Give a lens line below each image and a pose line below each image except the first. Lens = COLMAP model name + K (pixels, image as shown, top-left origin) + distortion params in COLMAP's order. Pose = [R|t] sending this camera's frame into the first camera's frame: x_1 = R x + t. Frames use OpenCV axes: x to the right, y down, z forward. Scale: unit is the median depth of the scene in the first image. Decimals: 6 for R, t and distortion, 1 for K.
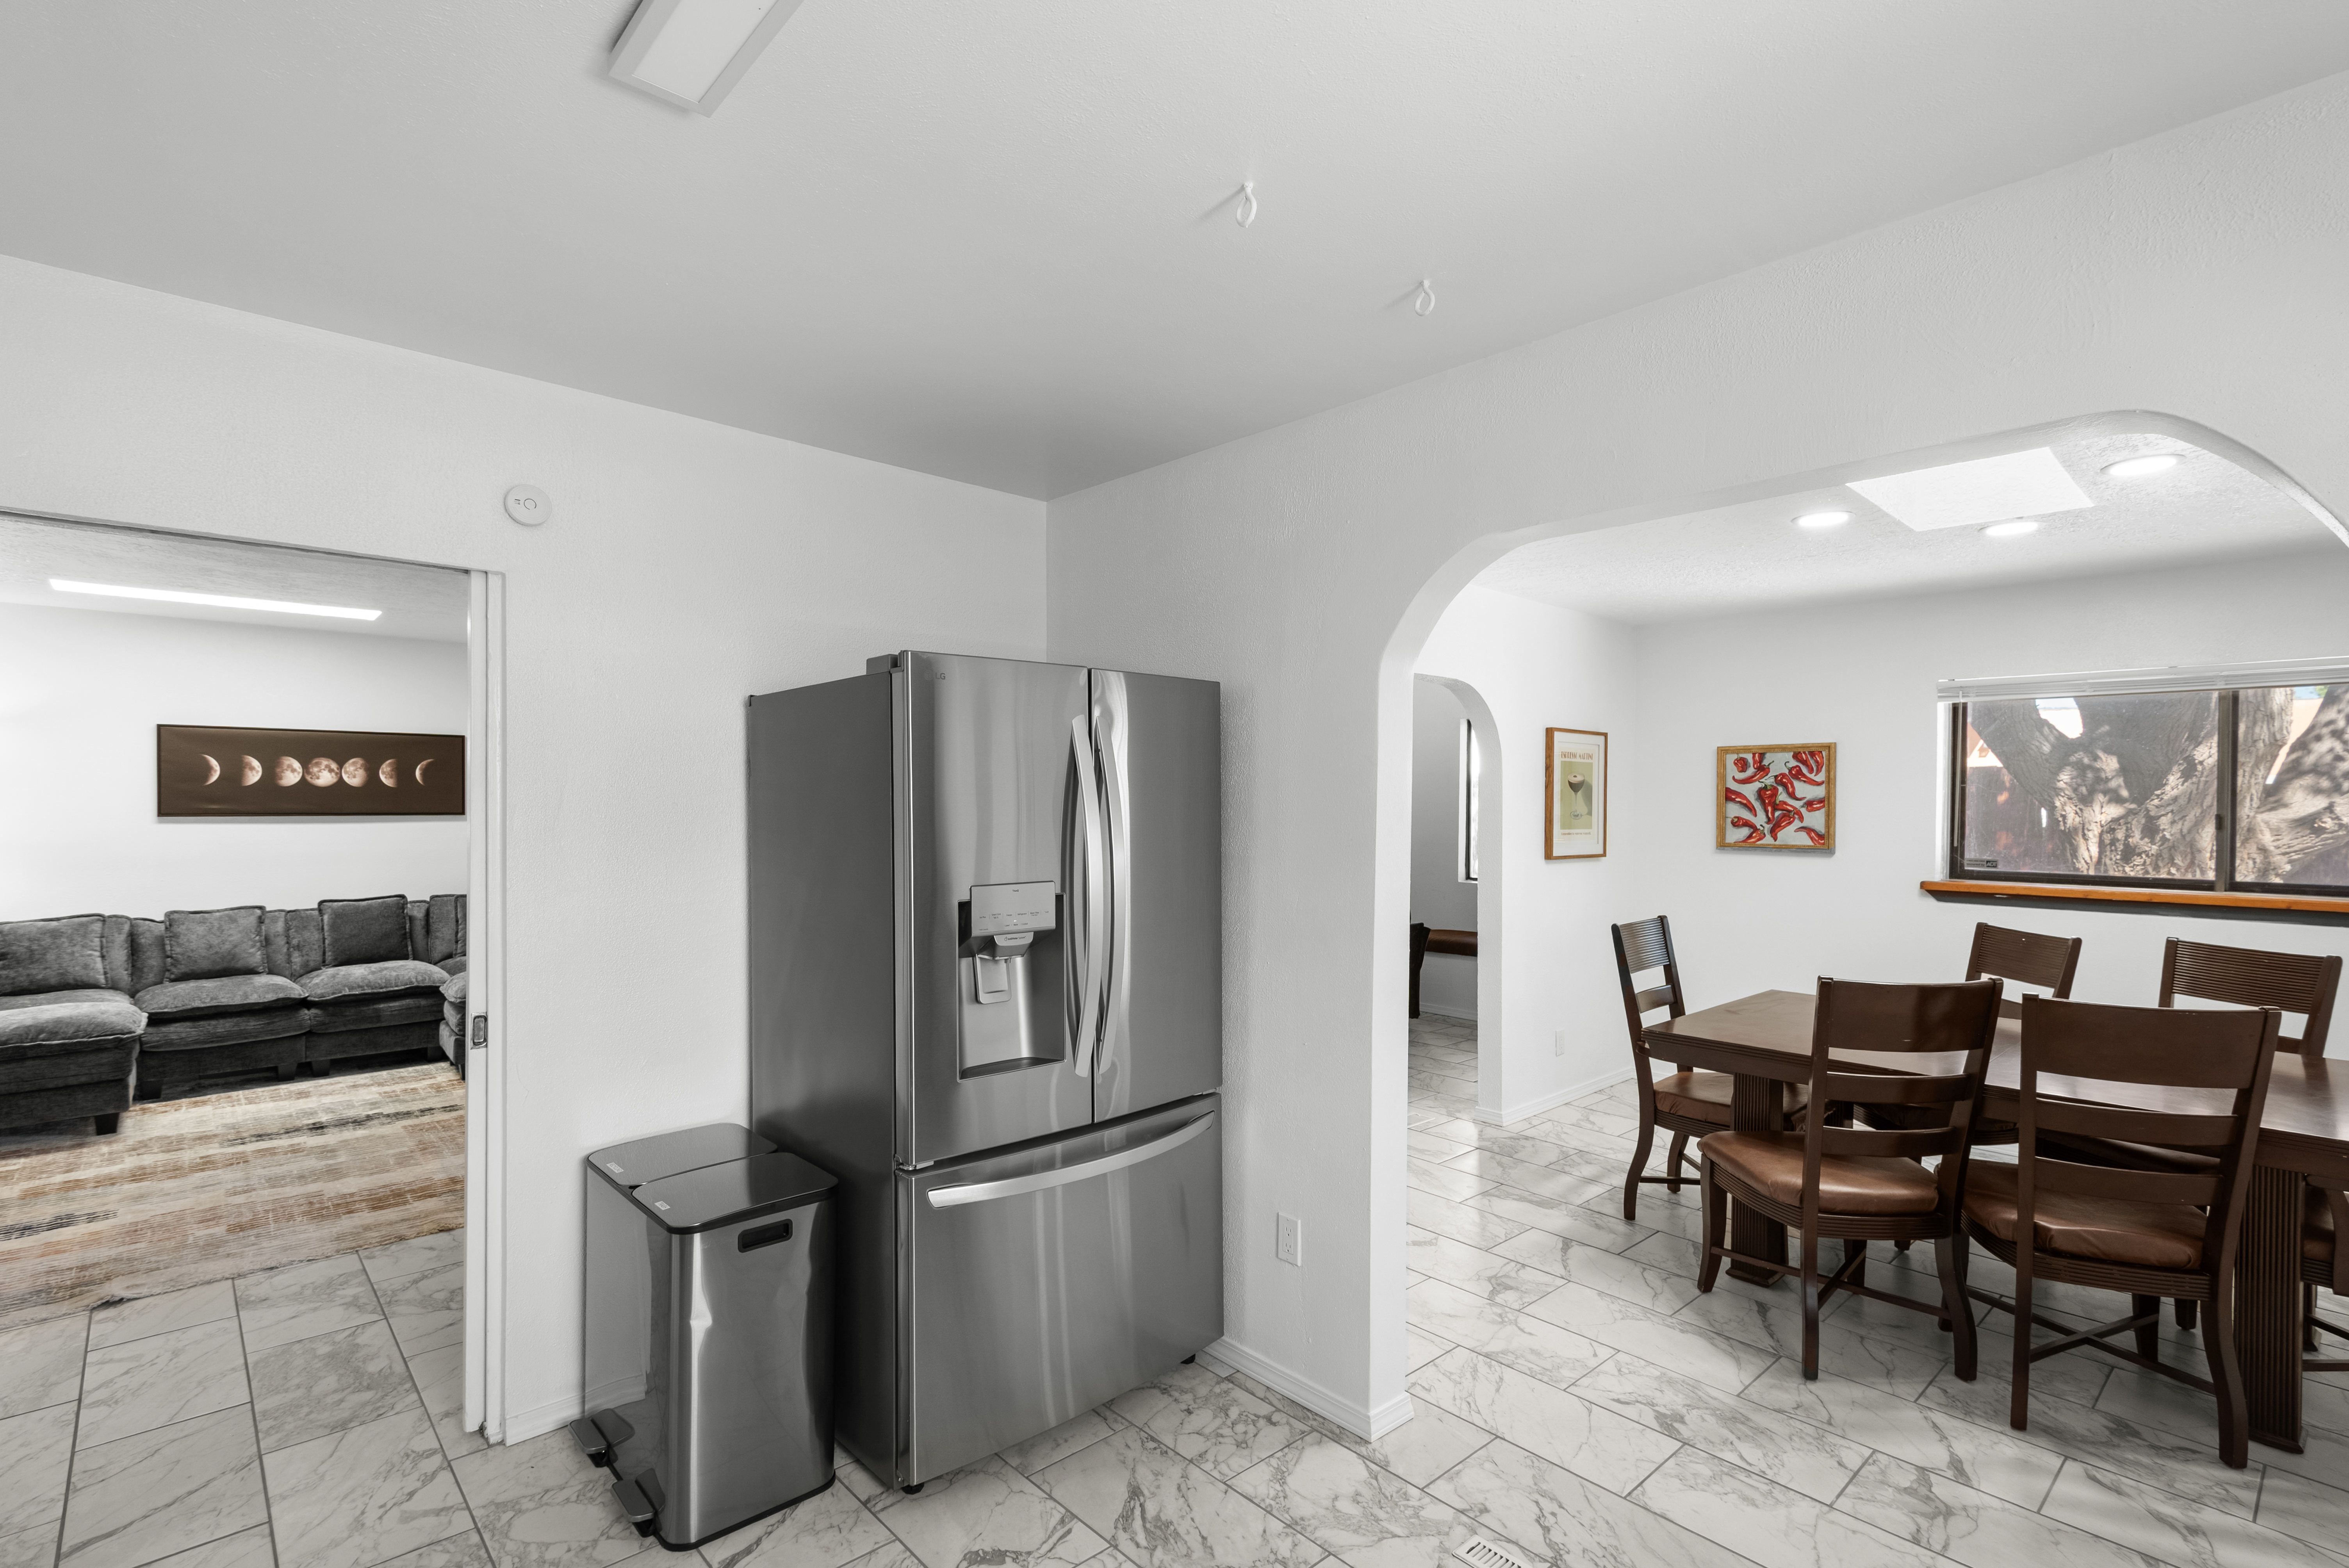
lens RADIAL K [[1071.5, 0, 1150.8], [0, 1071.5, 796.3], [0, 0, 1]] dist [0.012384, -0.005662]
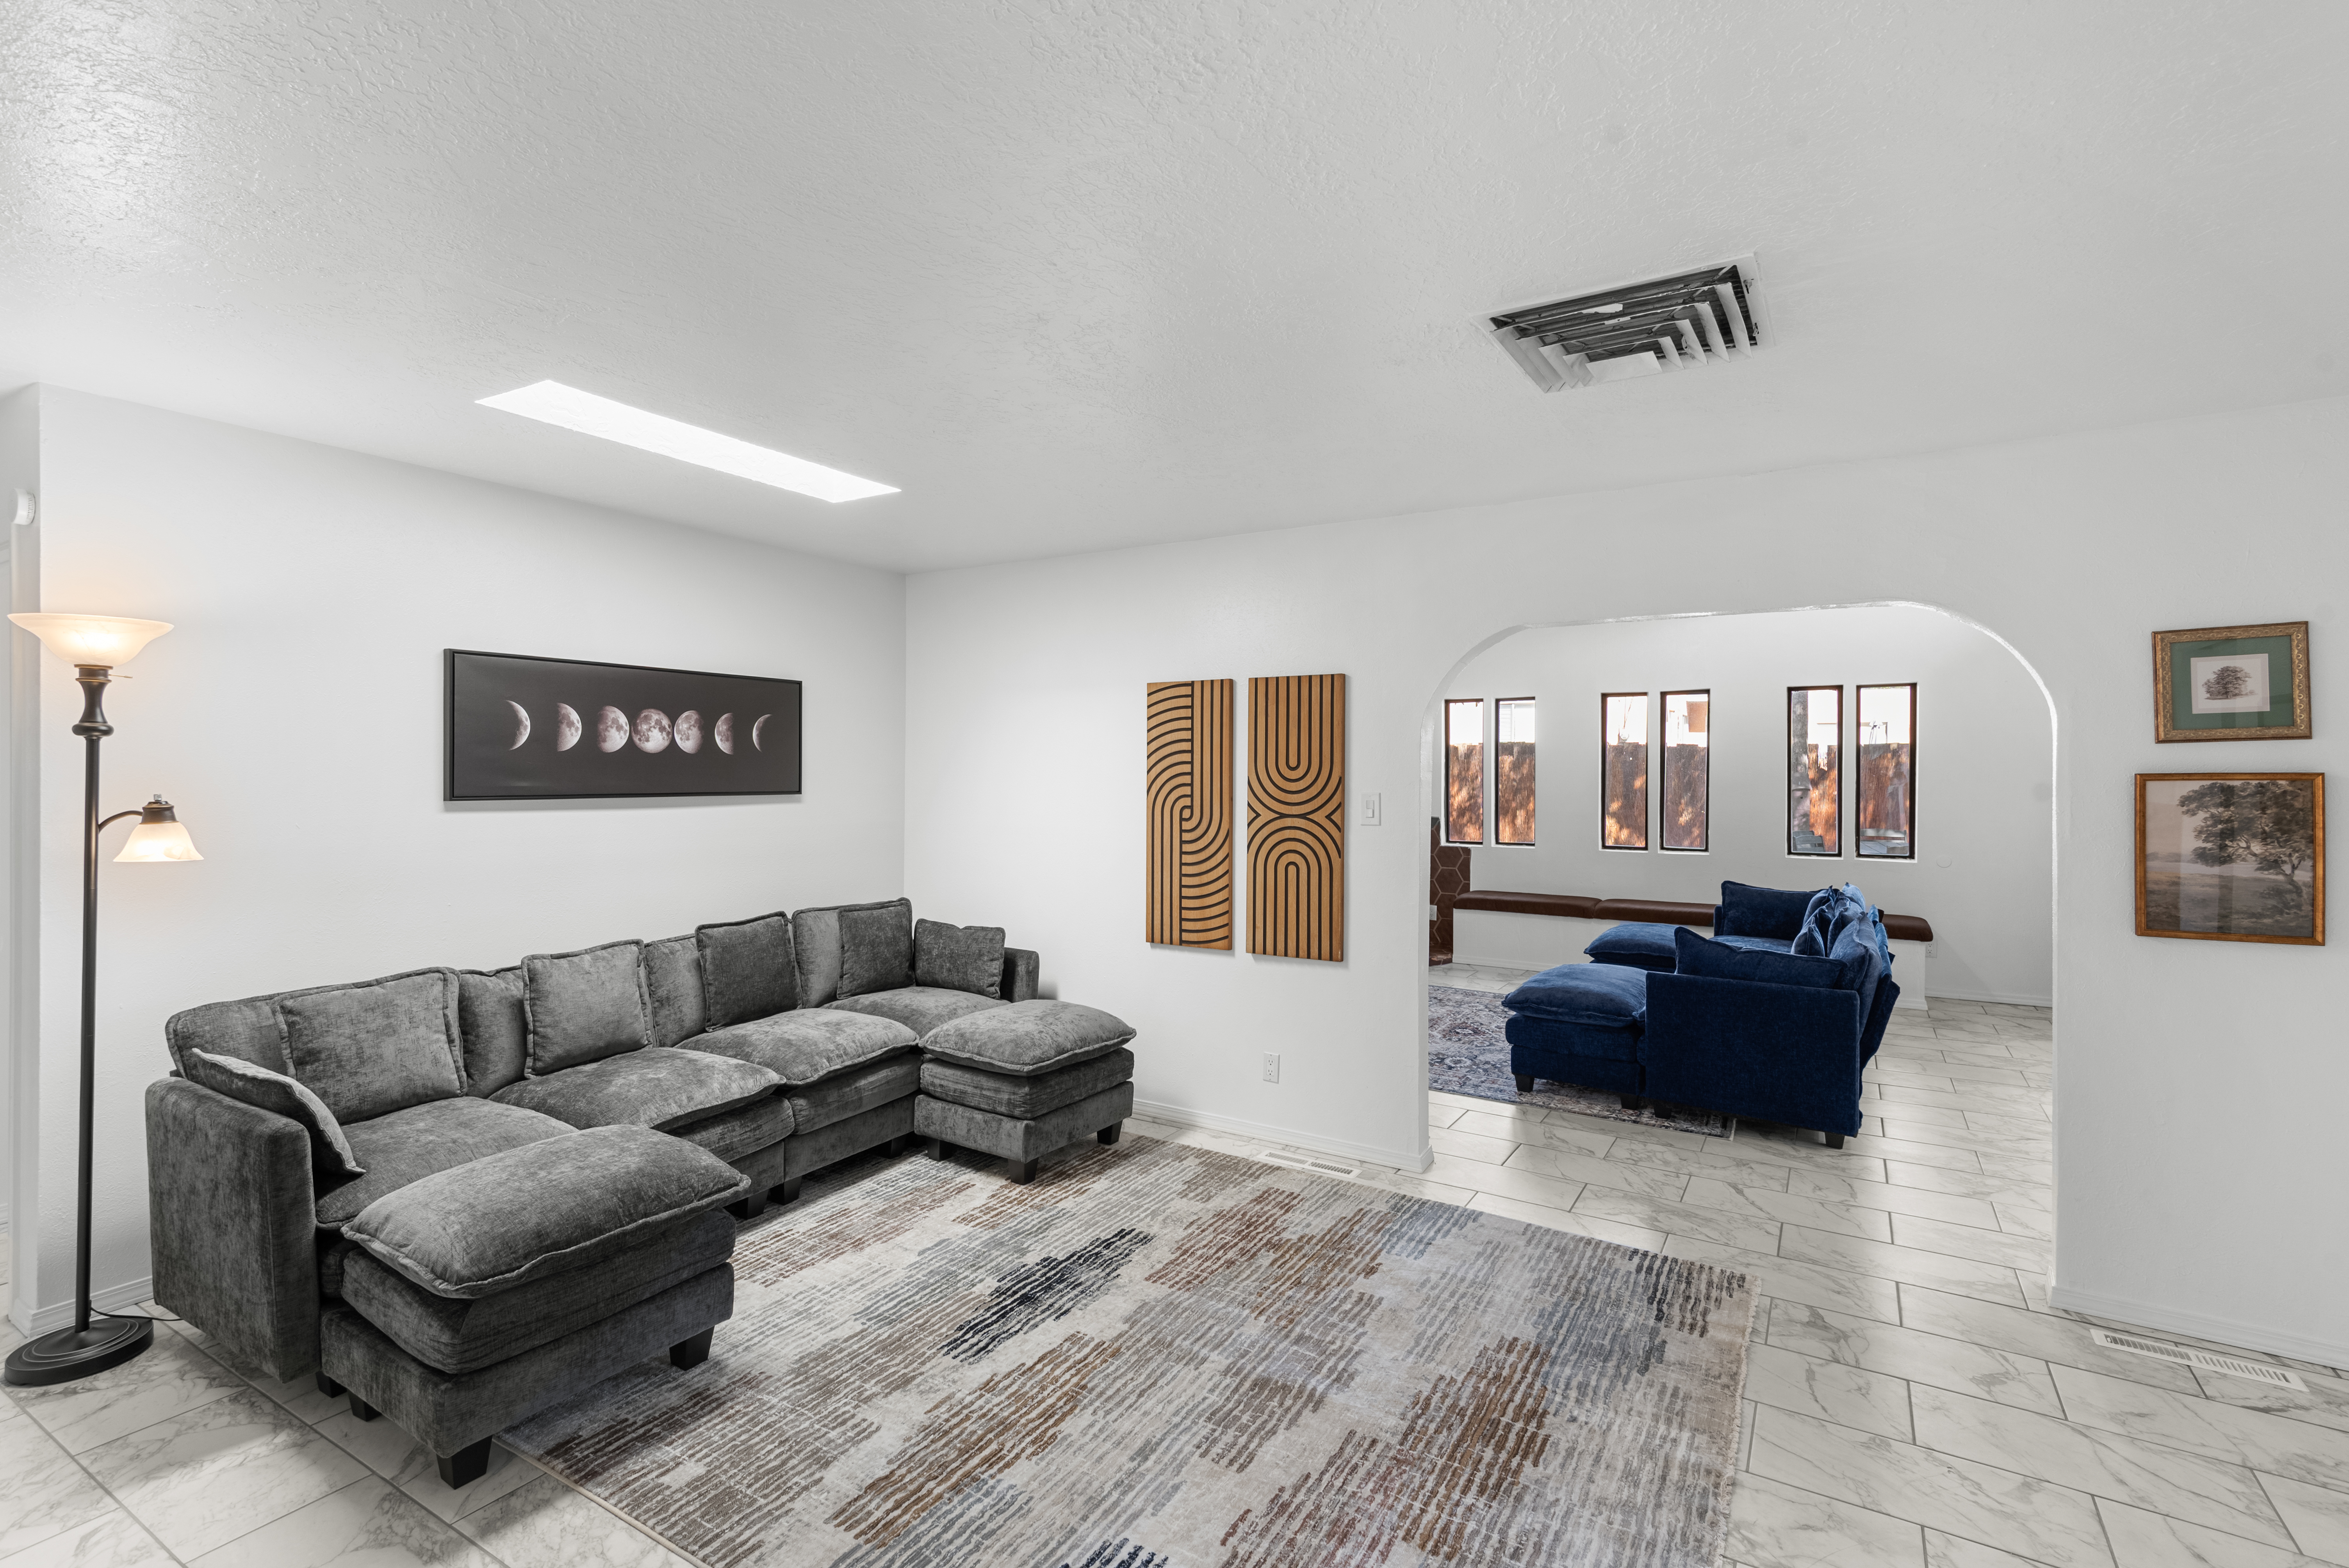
lens RADIAL K [[1071.5, 0, 1163.7], [0, 1071.5, 769.7], [0, 0, 1]] dist [0.012384, -0.005662]
pose [[0.963591, 0.000716, 0.267379, -0.708269], [-0.002303, 0.999982, 0.005625, -0.003295], [-0.267370, -0.006036, 0.963575, 0.311626]]
